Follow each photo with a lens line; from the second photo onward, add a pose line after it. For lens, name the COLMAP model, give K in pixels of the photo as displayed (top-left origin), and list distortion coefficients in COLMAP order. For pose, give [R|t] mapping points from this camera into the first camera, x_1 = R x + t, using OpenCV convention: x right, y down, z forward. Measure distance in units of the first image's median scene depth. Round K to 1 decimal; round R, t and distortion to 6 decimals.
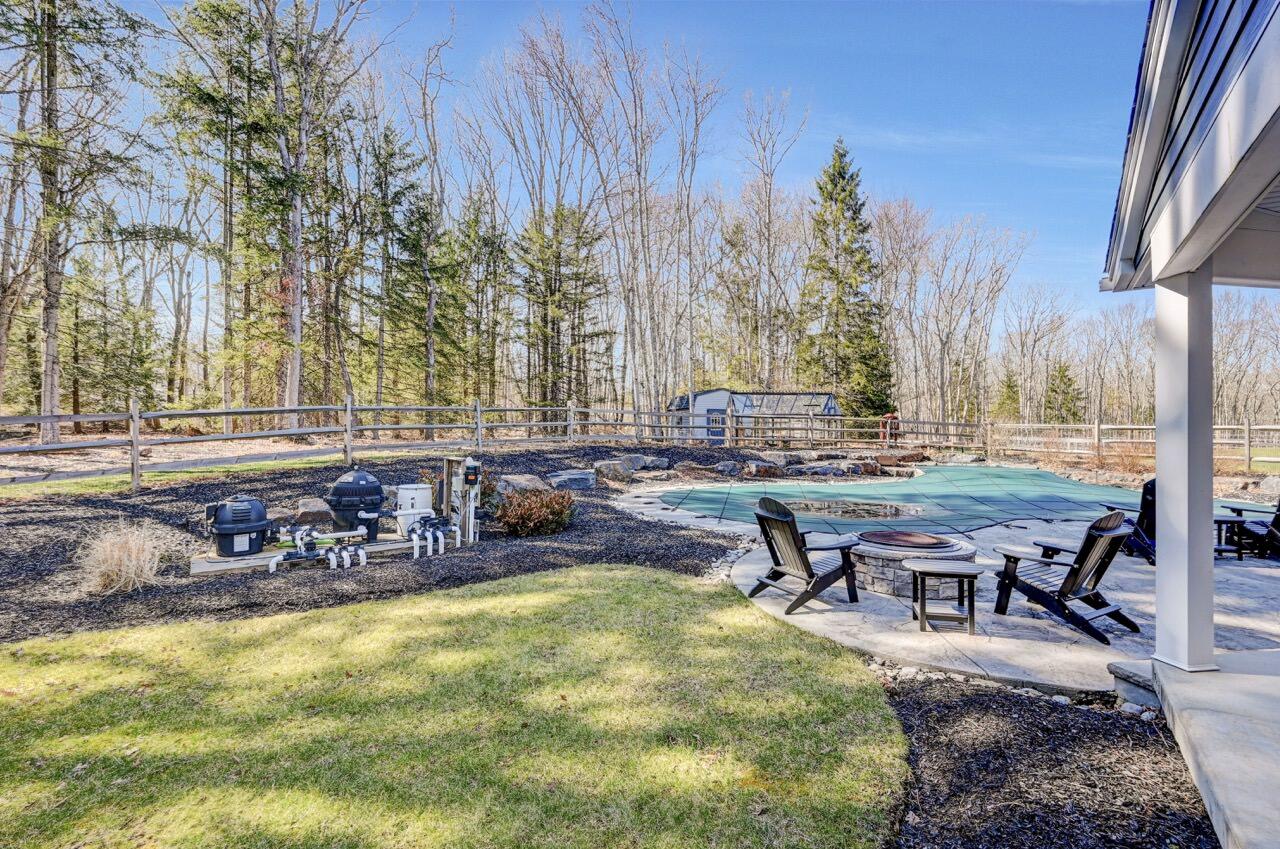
lens RADIAL K [[571.2, 0, 648.5], [0, 571.2, 425.1], [0, 0, 1]] dist [0.001608, 0.000545]
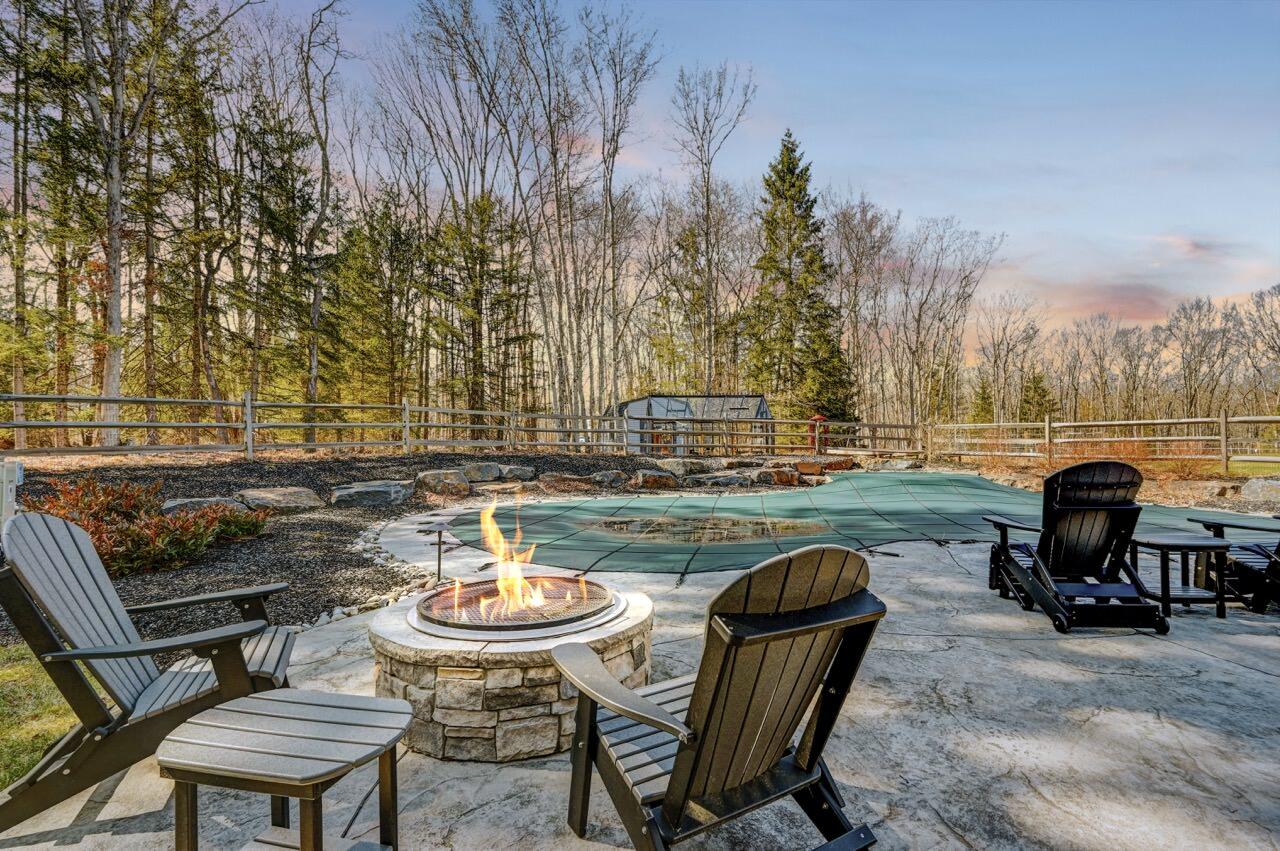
lens RADIAL K [[571.2, 0, 636.4], [0, 571.2, 432.6], [0, 0, 1]] dist [0.001608, 0.000545]
pose [[0.999877, -0.010314, 0.011850, 0.155446], [0.010503, 0.999817, -0.015984, 0.020398], [-0.011683, 0.016107, 0.999802, 0.151373]]
